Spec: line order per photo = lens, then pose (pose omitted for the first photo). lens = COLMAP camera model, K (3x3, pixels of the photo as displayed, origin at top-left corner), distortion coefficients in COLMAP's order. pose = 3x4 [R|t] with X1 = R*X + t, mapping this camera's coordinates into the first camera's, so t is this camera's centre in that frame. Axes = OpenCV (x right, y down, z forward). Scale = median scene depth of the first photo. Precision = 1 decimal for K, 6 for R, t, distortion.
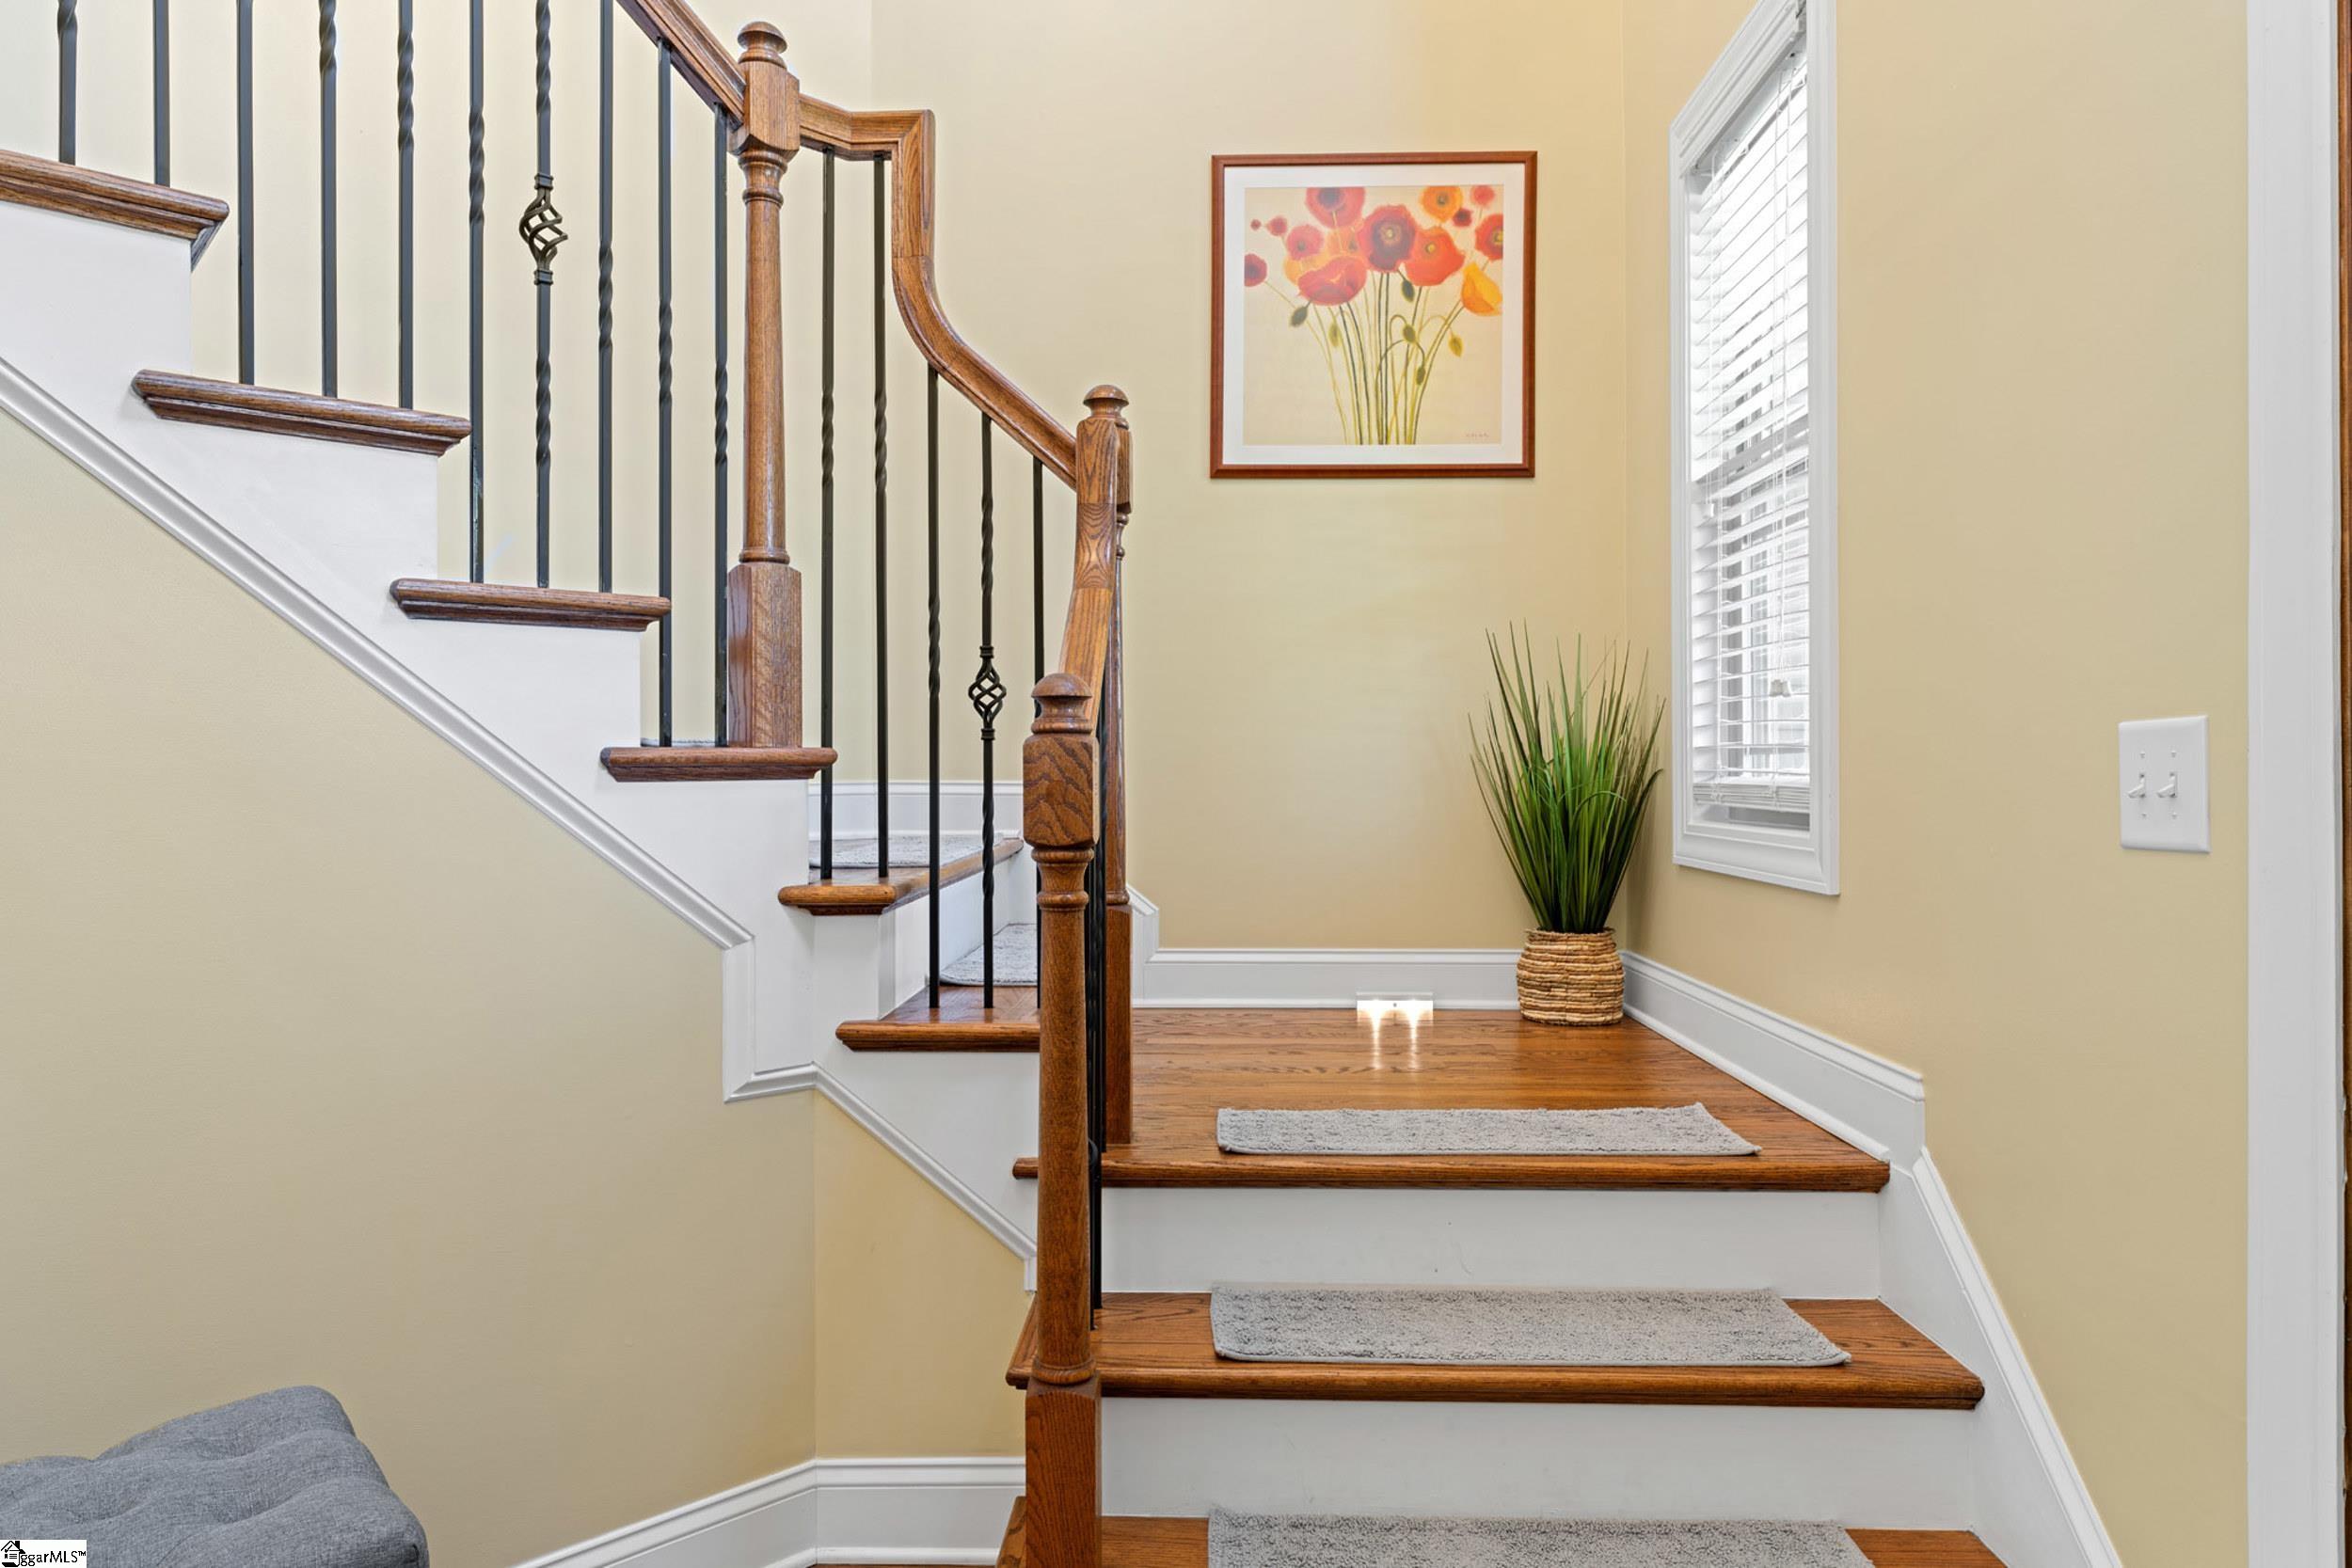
lens RADIAL K [[1445.3, 0, 1170.7], [0, 1445.3, 768.8], [0, 0, 1]] dist [-0.004793, -0.000388]
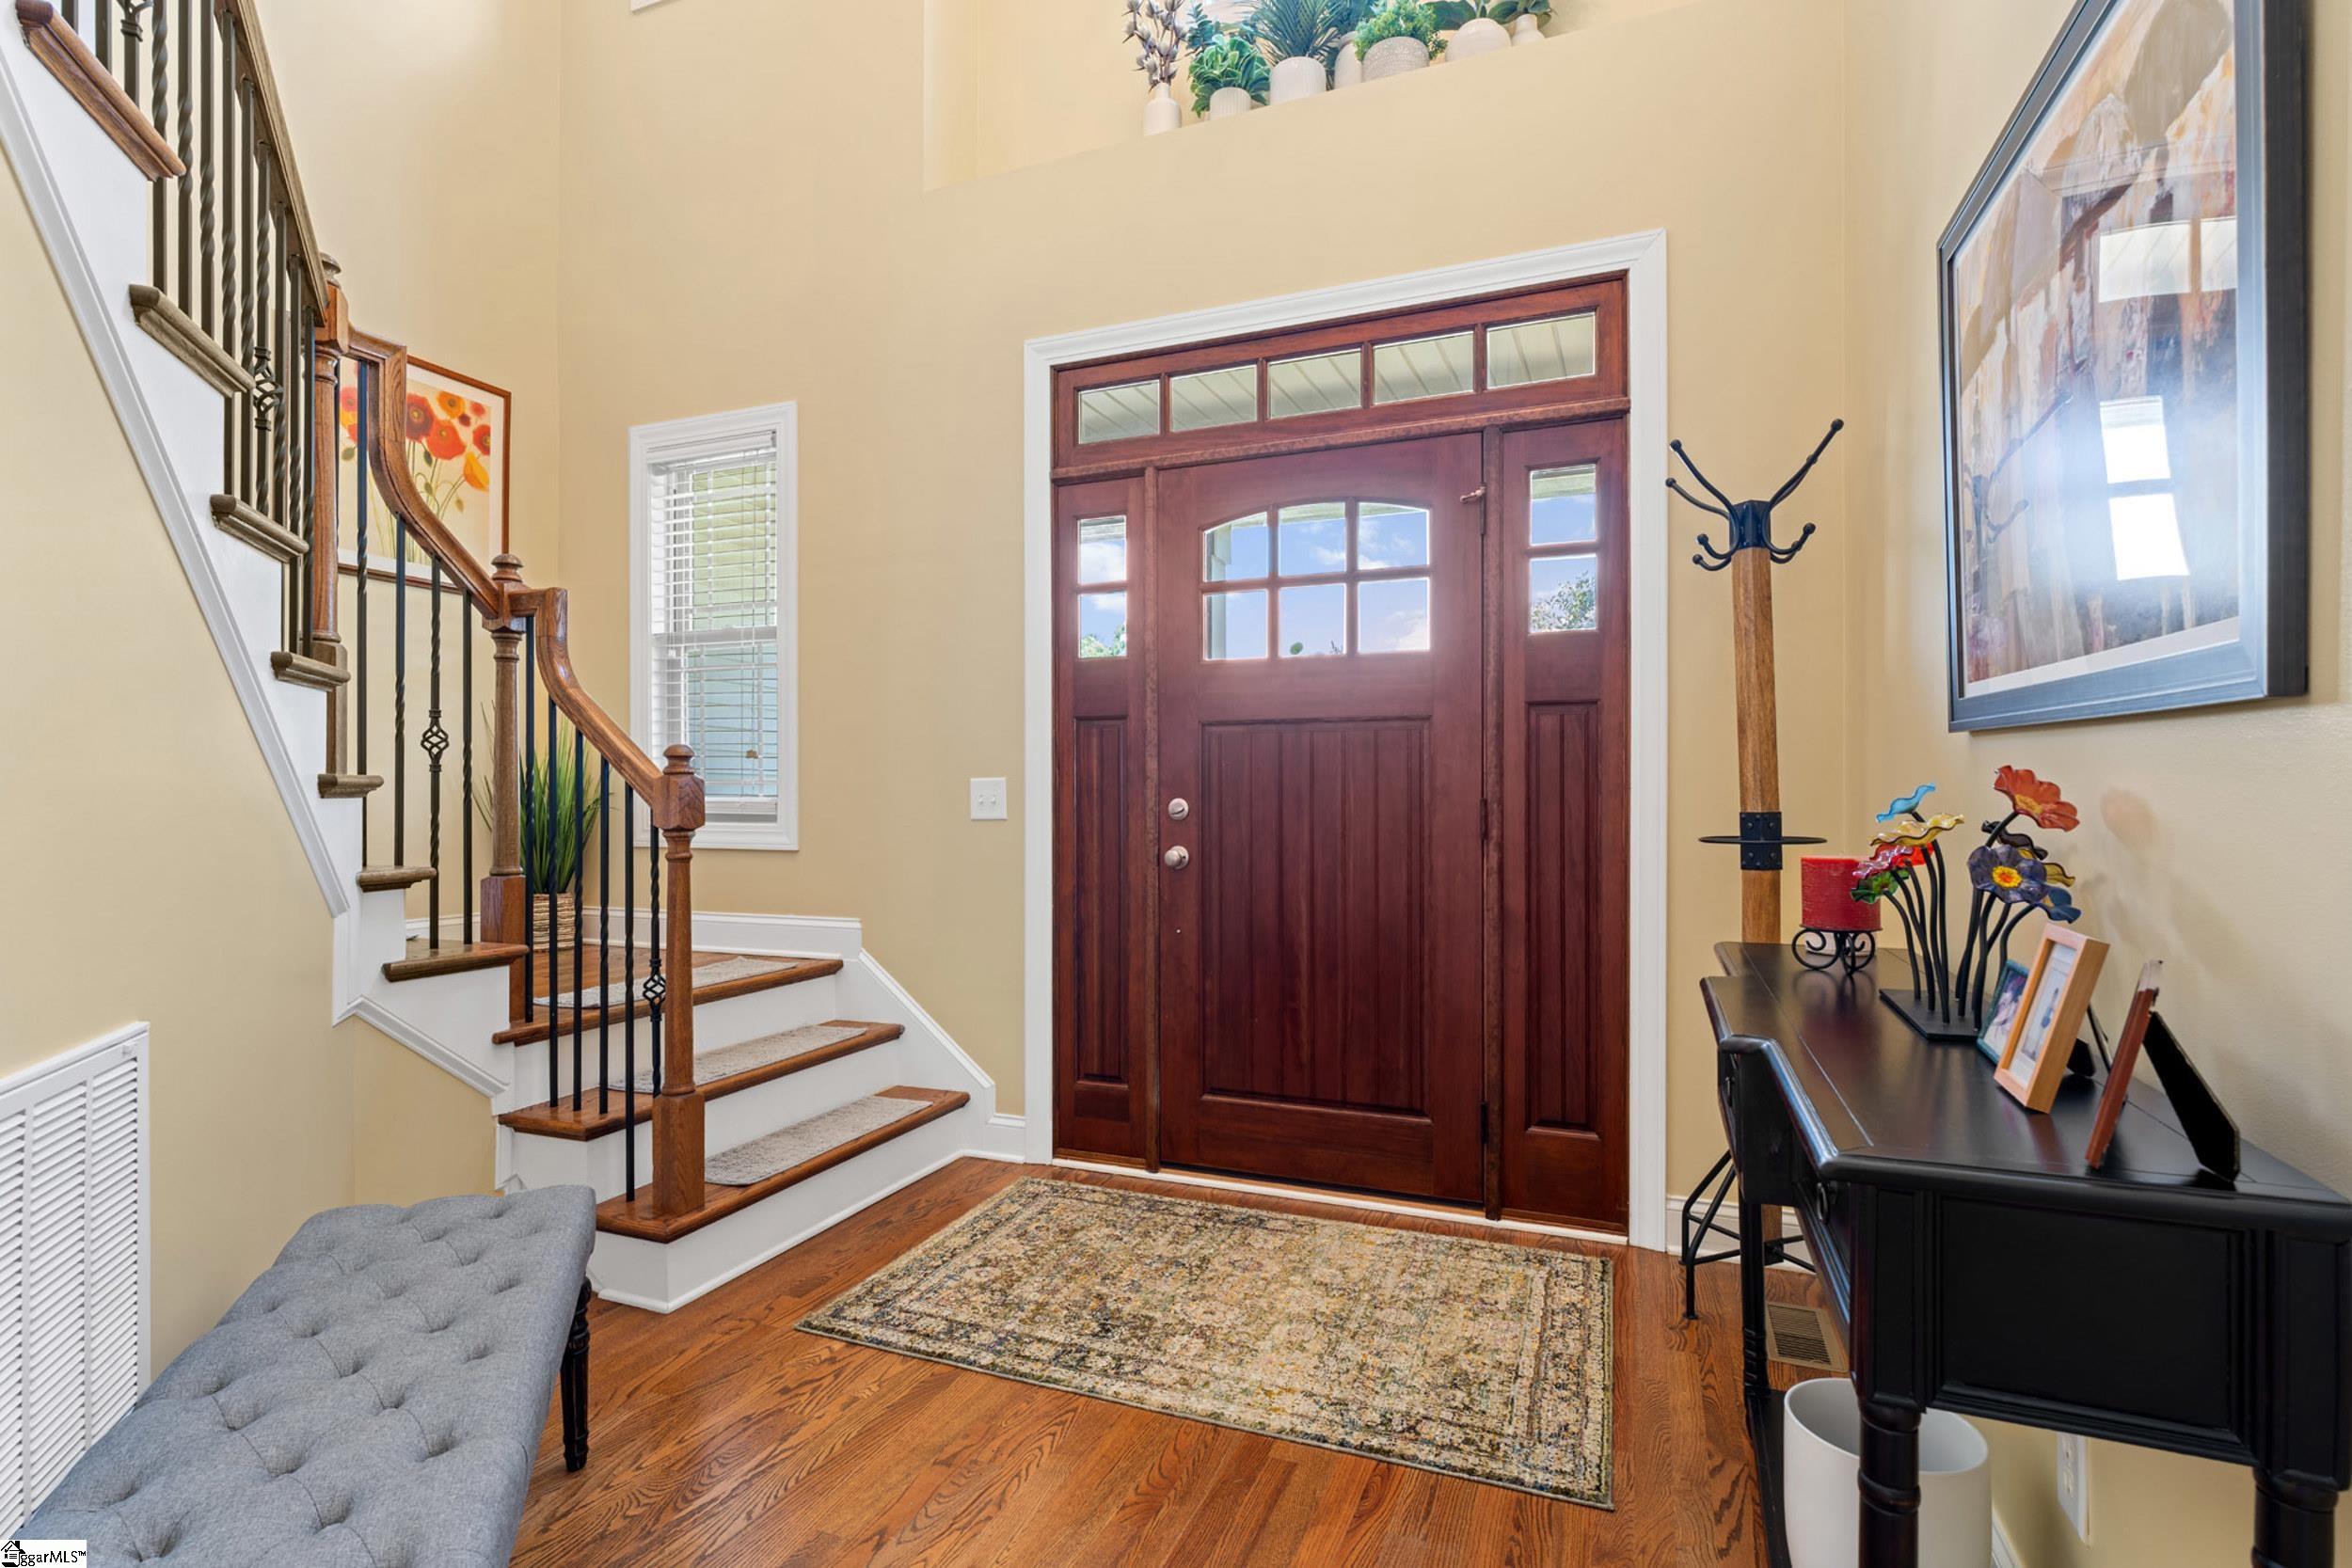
lens RADIAL K [[1158.0, 0, 1164.7], [0, 1158.0, 794.7], [0, 0, 1]] dist [-0.001553, -0.000393]
pose [[0.356410, 0.002619, 0.934326, -0.657488], [-0.010372, 0.999946, 0.001154, -0.003684], [-0.934272, -0.010102, 0.356417, -0.104752]]
